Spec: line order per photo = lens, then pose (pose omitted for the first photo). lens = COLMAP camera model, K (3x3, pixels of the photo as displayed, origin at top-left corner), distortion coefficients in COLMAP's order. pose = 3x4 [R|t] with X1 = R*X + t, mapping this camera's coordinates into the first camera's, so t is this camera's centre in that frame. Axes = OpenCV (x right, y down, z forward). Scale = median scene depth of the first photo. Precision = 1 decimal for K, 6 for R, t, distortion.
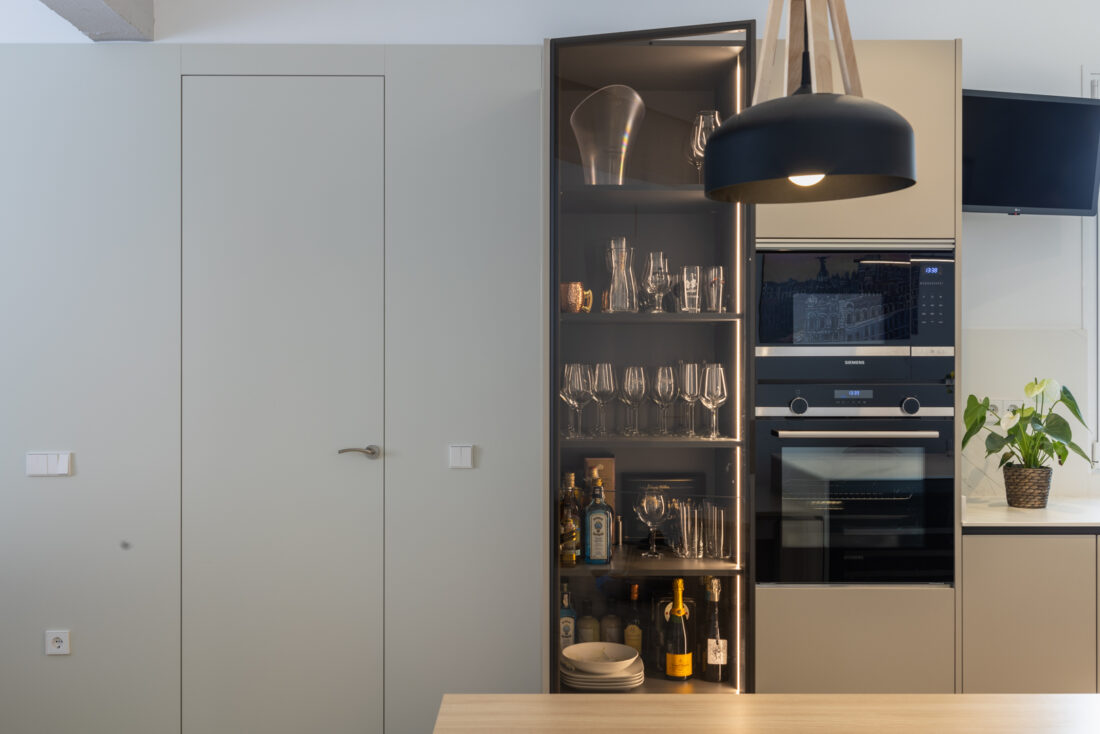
lens RADIAL K [[1154.0, 0, 550.0], [0, 1154.0, 367.0], [0, 0, 1]] dist [-0.002296, -0.003207]
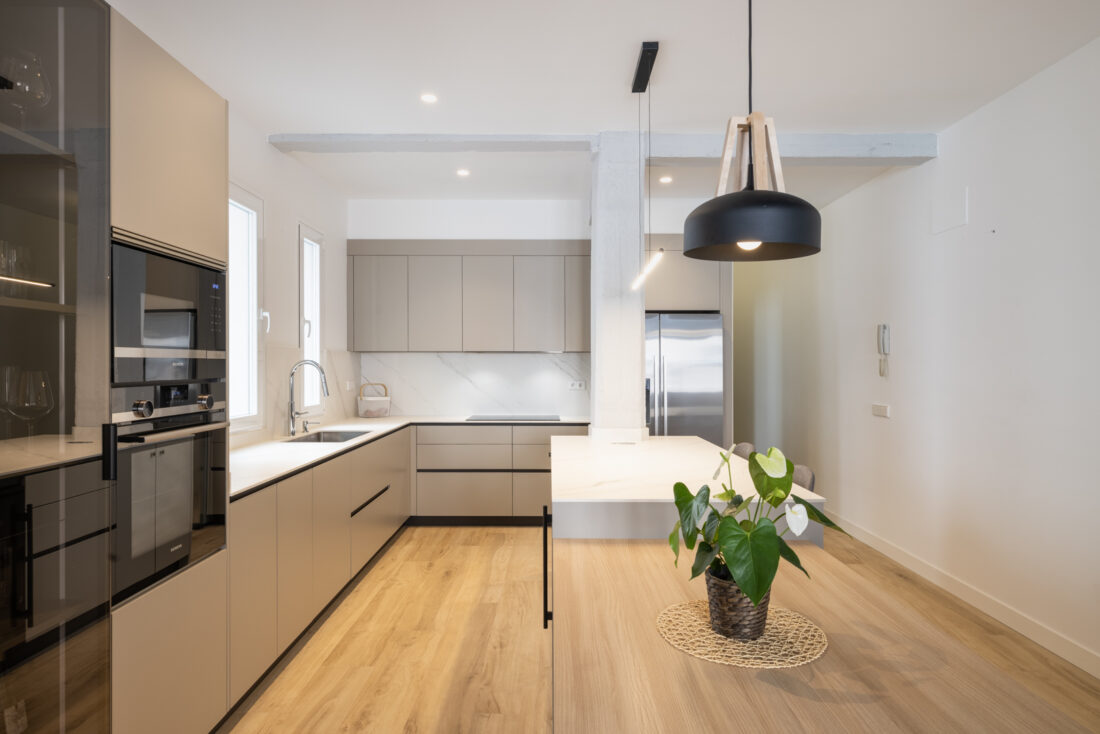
lens RADIAL K [[620.4, 0, 550.0], [0, 620.4, 367.0], [0, 0, 1]] dist [-0.023883, 0.000771]
pose [[0.013017, -0.005744, 0.999899, -0.297636], [0.000533, 0.999983, 0.005737, -0.004287], [-0.999915, 0.000458, 0.013020, 0.651226]]
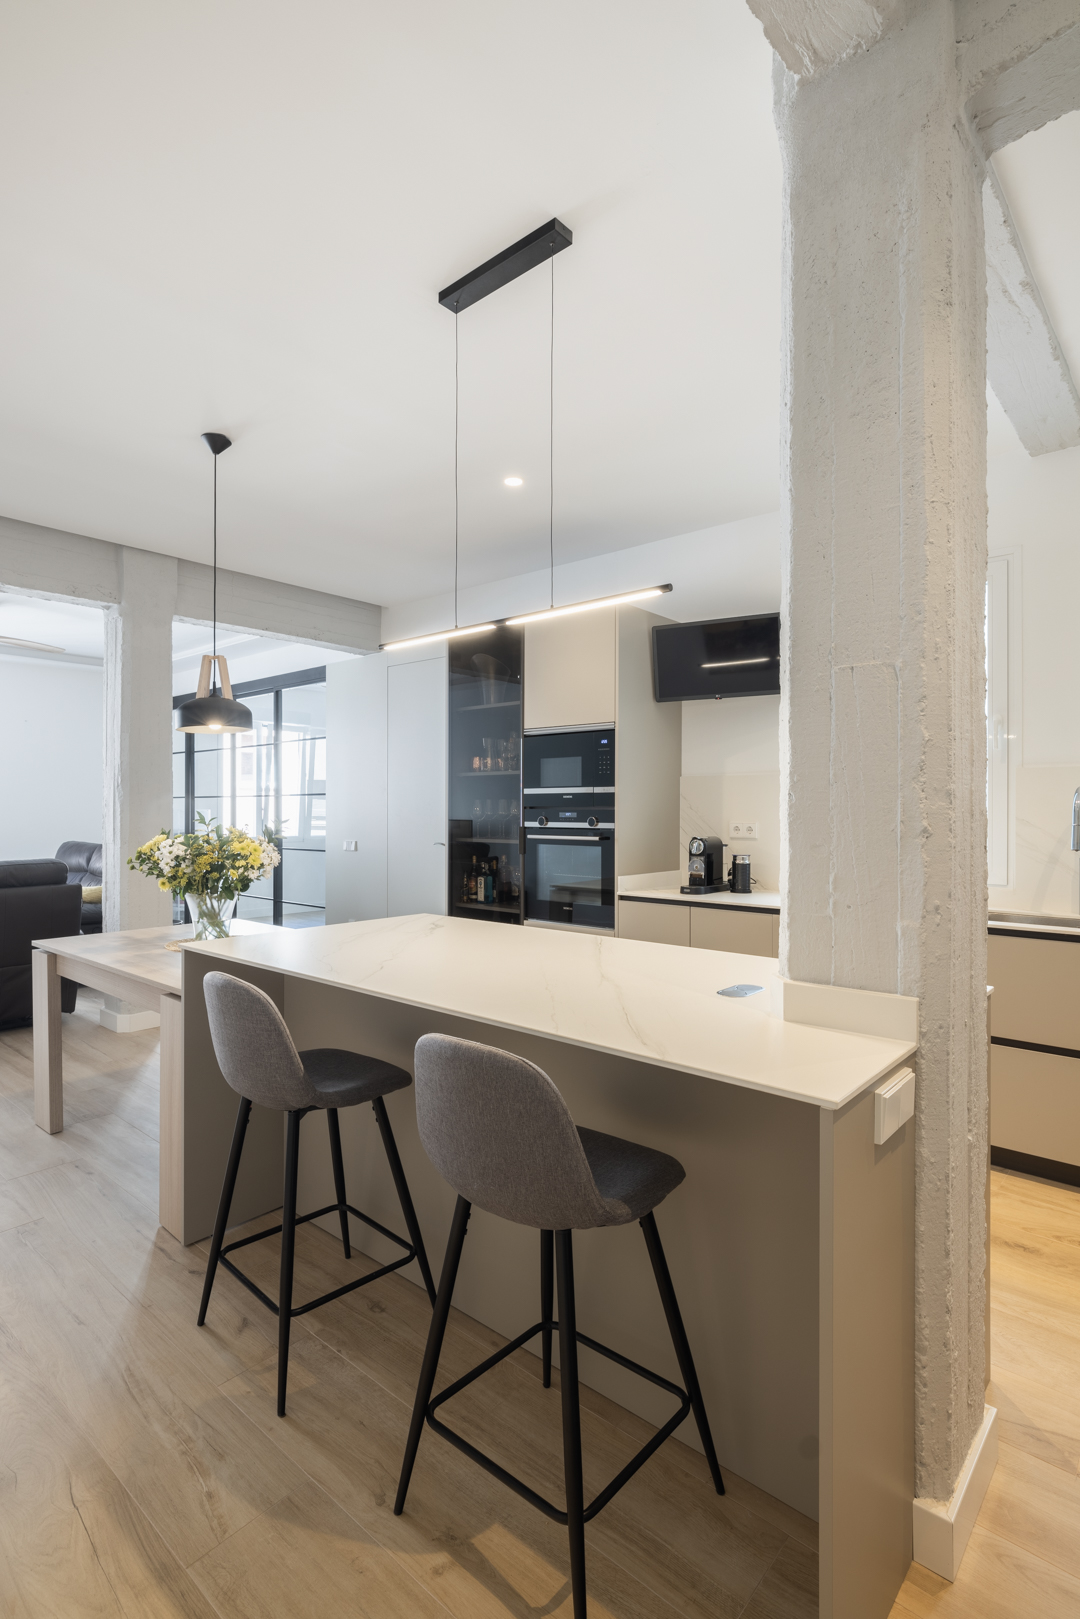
lens RADIAL K [[816.7, 0, 540.0], [0, 816.7, 809.5], [0, 0, 1]] dist [-0.000288, -0.000025]
pose [[0.749597, -0.000431, -0.661894, 1.052756], [-0.000189, 1.000000, -0.000865, 0.016418], [0.661894, 0.000774, 0.749597, 0.042548]]
